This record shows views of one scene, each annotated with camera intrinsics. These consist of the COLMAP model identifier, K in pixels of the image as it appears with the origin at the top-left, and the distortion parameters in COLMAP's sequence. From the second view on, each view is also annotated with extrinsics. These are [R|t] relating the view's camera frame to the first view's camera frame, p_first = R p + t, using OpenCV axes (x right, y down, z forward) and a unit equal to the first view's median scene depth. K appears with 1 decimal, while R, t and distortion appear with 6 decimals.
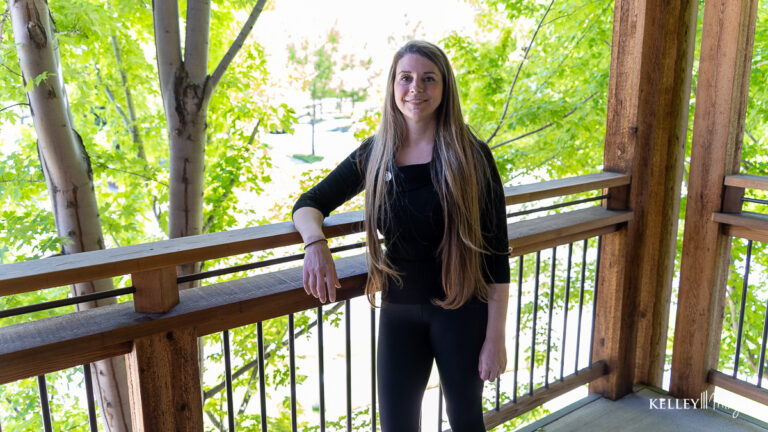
lens RADIAL K [[616.4, 0, 382.7], [0, 616.4, 219.5], [0, 0, 1]] dist [0.006681, 0.004006]
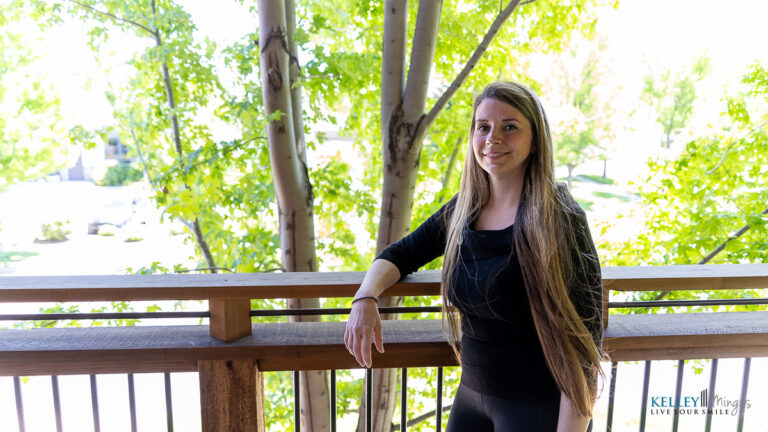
lens RADIAL K [[626.1, 0, 383.9], [0, 626.1, 214.0], [0, 0, 1]] dist [0.006567, 0.000826]
pose [[0.851477, 0.096279, -0.515477, 0.219429], [-0.127275, 0.991551, -0.025039, -0.039276], [0.508711, 0.086927, 0.856537, 0.105628]]
